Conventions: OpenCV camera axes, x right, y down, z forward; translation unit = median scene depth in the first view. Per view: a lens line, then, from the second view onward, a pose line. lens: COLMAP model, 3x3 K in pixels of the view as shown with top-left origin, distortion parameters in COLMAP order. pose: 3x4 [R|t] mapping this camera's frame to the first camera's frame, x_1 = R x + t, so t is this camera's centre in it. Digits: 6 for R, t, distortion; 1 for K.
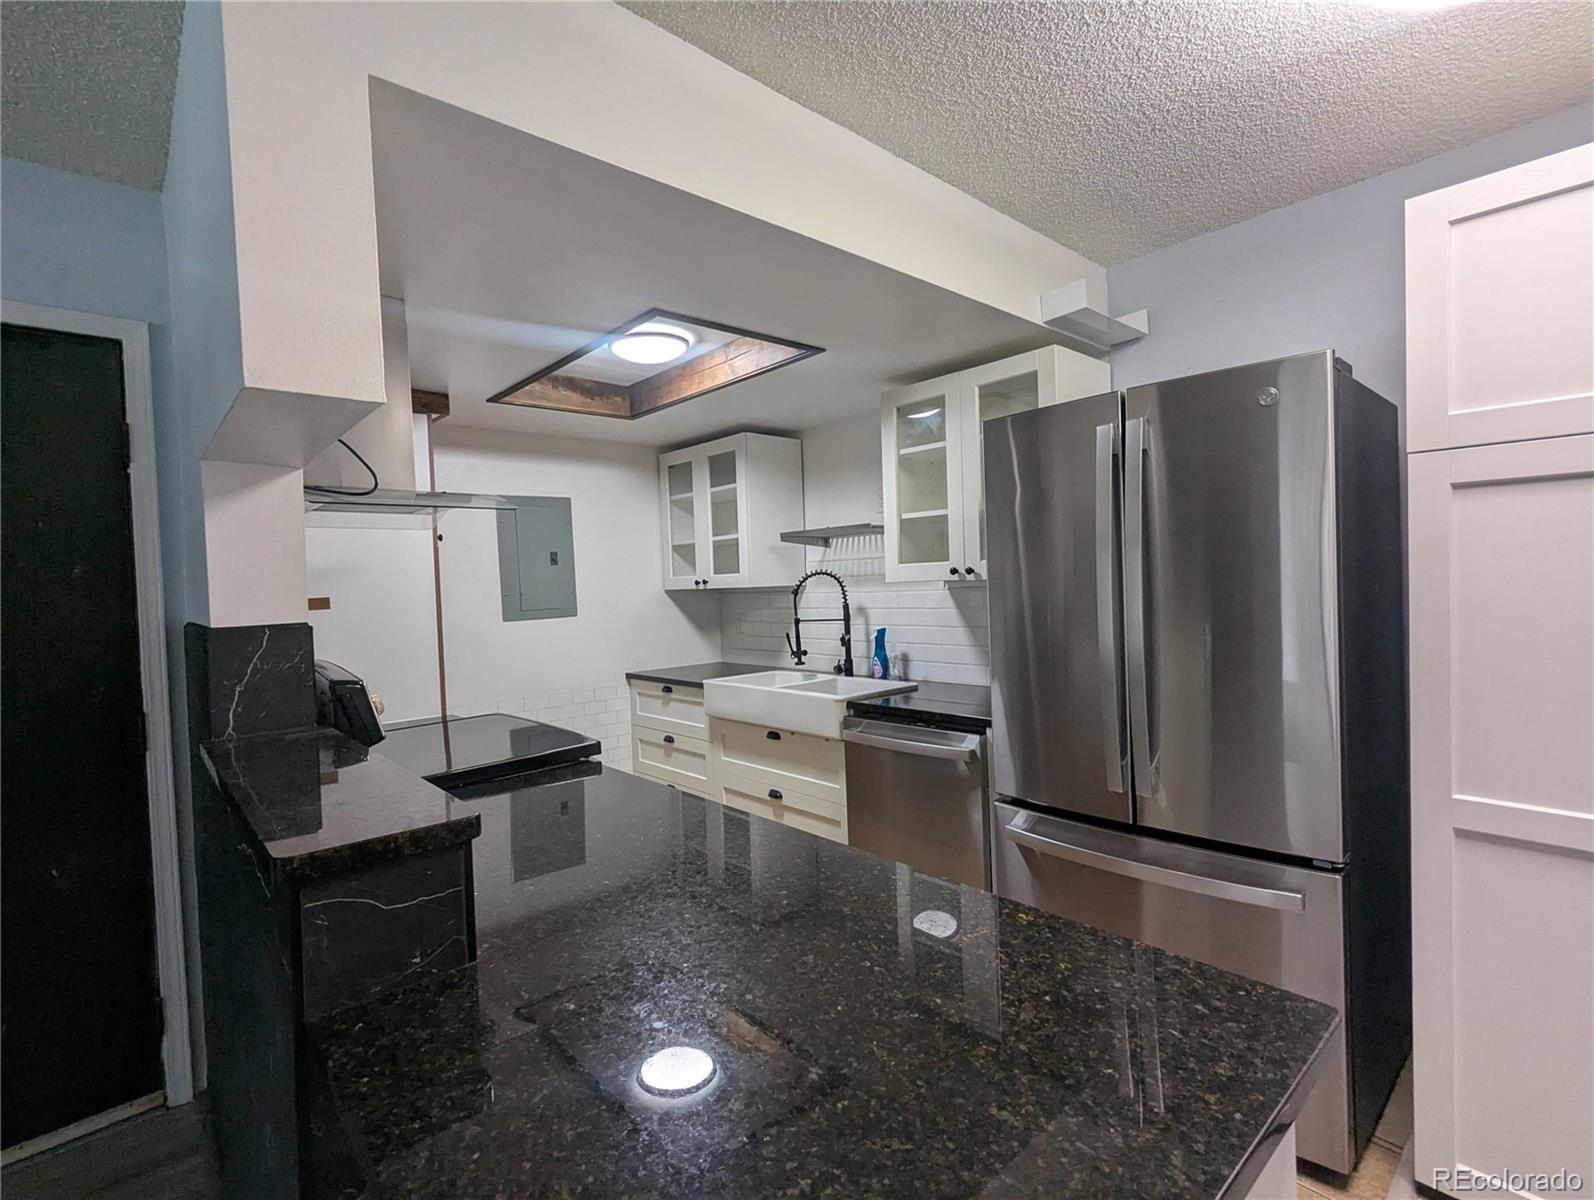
lens RADIAL K [[759.1, 0, 797.4], [0, 759.1, 601.3], [0, 0, 1]] dist [-0.000062, 0.000602]
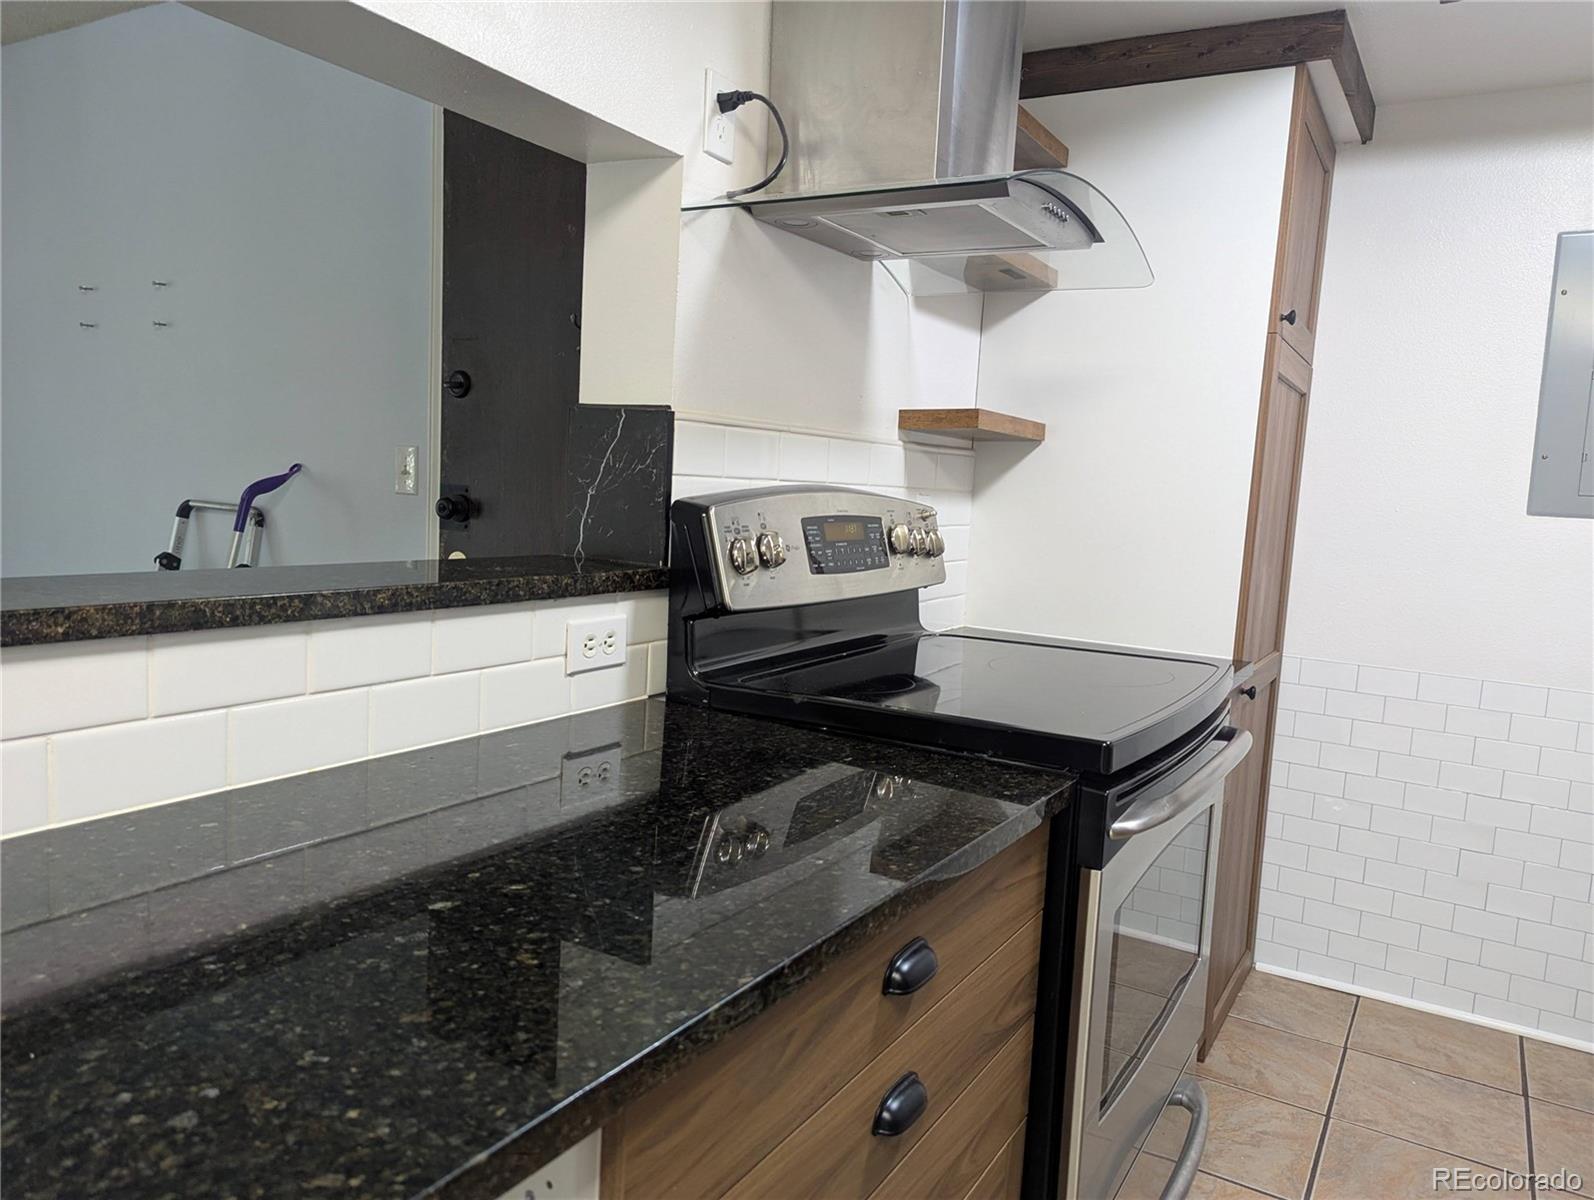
lens RADIAL K [[1130.1, 0, 804.4], [0, 1130.1, 602.5], [0, 0, 1]] dist [0.037915, -0.023523]
pose [[0.290384, 0.158397, -0.943710, 0.167354], [-0.089665, 0.986370, 0.137966, 0.025898], [0.952700, 0.044555, 0.300628, 0.426659]]
